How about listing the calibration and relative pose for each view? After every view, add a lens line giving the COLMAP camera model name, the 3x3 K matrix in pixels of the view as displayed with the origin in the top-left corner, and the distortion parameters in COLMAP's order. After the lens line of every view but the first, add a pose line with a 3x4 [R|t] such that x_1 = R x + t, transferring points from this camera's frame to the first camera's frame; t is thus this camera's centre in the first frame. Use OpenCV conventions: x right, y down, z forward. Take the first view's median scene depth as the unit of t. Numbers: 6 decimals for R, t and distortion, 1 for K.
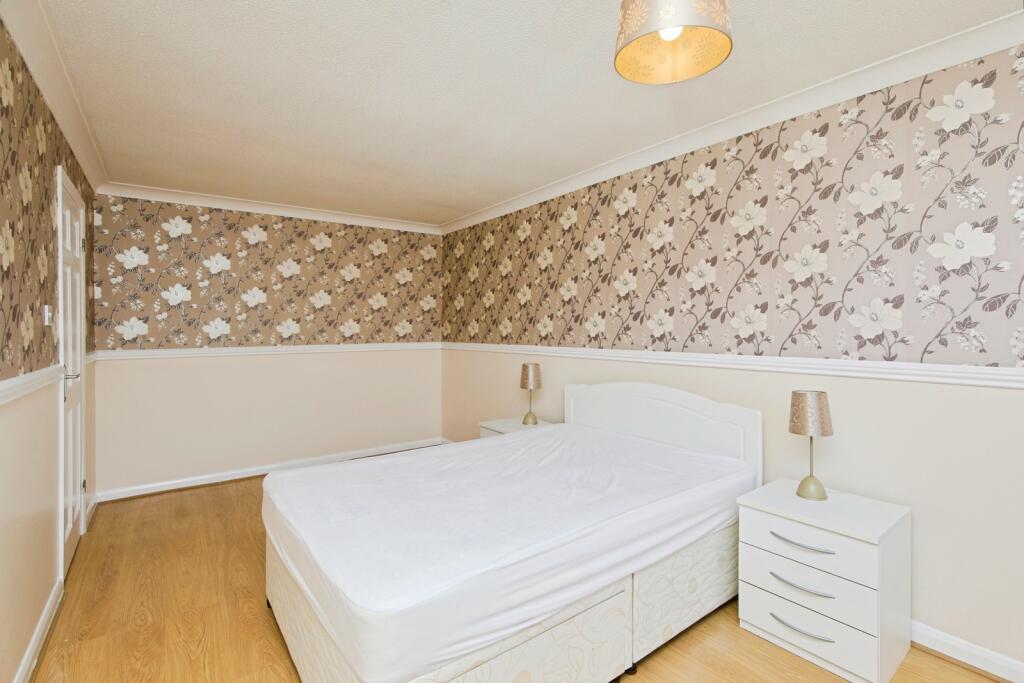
lens RADIAL K [[452.1, 0, 509.7], [0, 452.1, 326.1], [0, 0, 1]] dist [-0.000015, -0.000008]
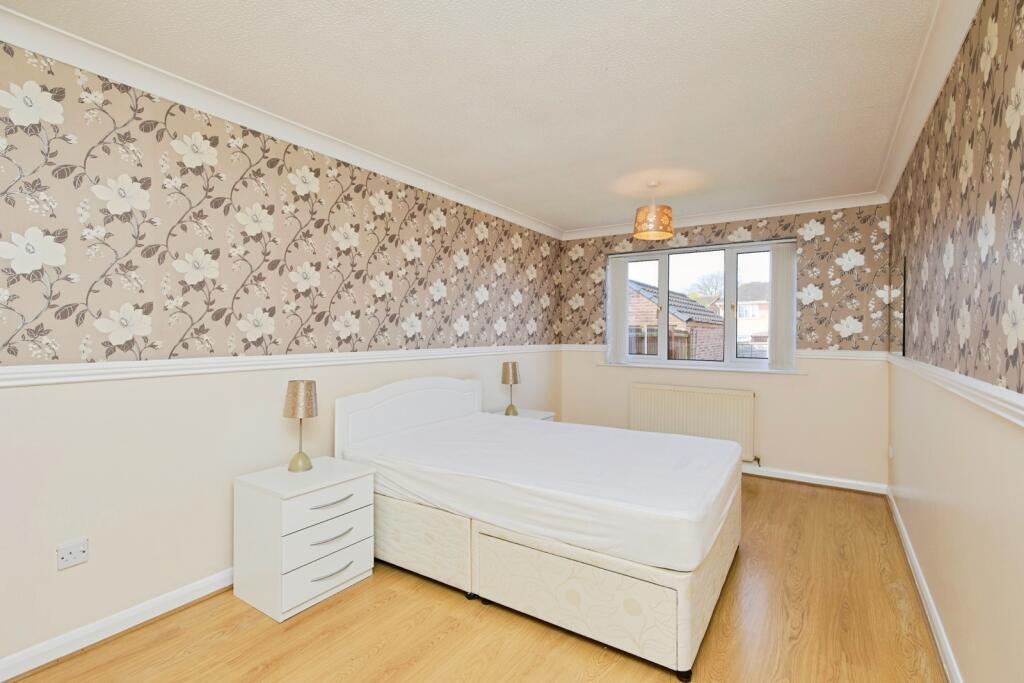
lens RADIAL K [[471.6, 0, 507.6], [0, 471.6, 339.3], [0, 0, 1]] dist [-0.000505, -0.000430]
pose [[-0.323727, -0.007287, 0.946123, -0.700248], [0.002362, 0.999961, 0.008510, 0.016081], [-0.946148, 0.004989, -0.323697, 0.911328]]
